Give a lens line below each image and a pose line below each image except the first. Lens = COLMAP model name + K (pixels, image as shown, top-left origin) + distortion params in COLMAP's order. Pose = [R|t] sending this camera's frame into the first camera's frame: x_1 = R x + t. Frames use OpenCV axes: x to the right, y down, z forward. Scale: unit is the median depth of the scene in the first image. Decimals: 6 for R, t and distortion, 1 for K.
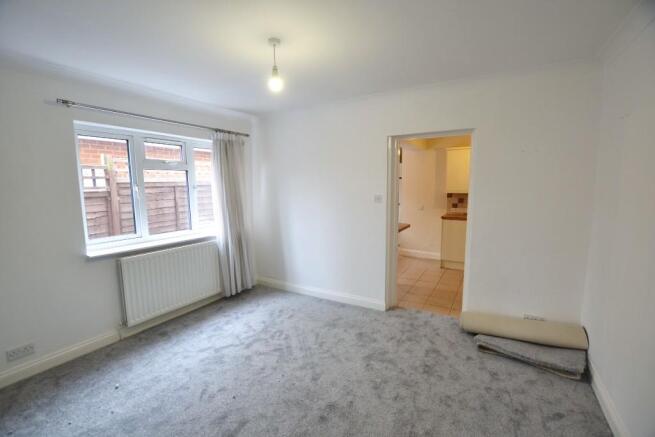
lens RADIAL K [[286.8, 0, 329.0], [0, 286.8, 220.0], [0, 0, 1]] dist [0.003663, 0.000118]
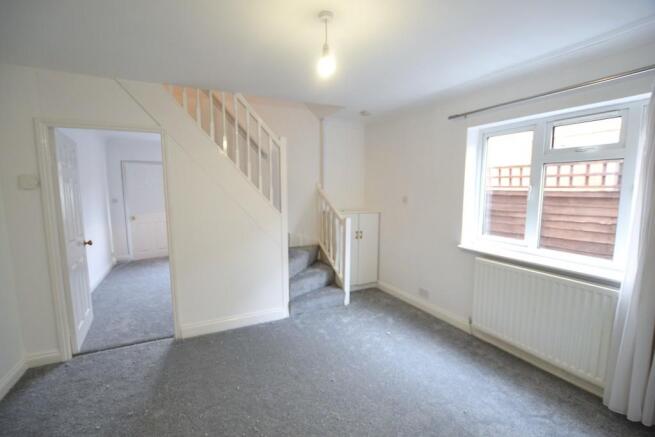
lens RADIAL K [[286.8, 0, 326.8], [0, 286.8, 220.1], [0, 0, 1]] dist [0.003663, 0.000118]
pose [[-0.546119, 0.092718, -0.832561, 0.334799], [-0.090498, 0.981510, 0.168667, -0.099374], [0.832805, 0.167457, -0.527630, 0.919857]]
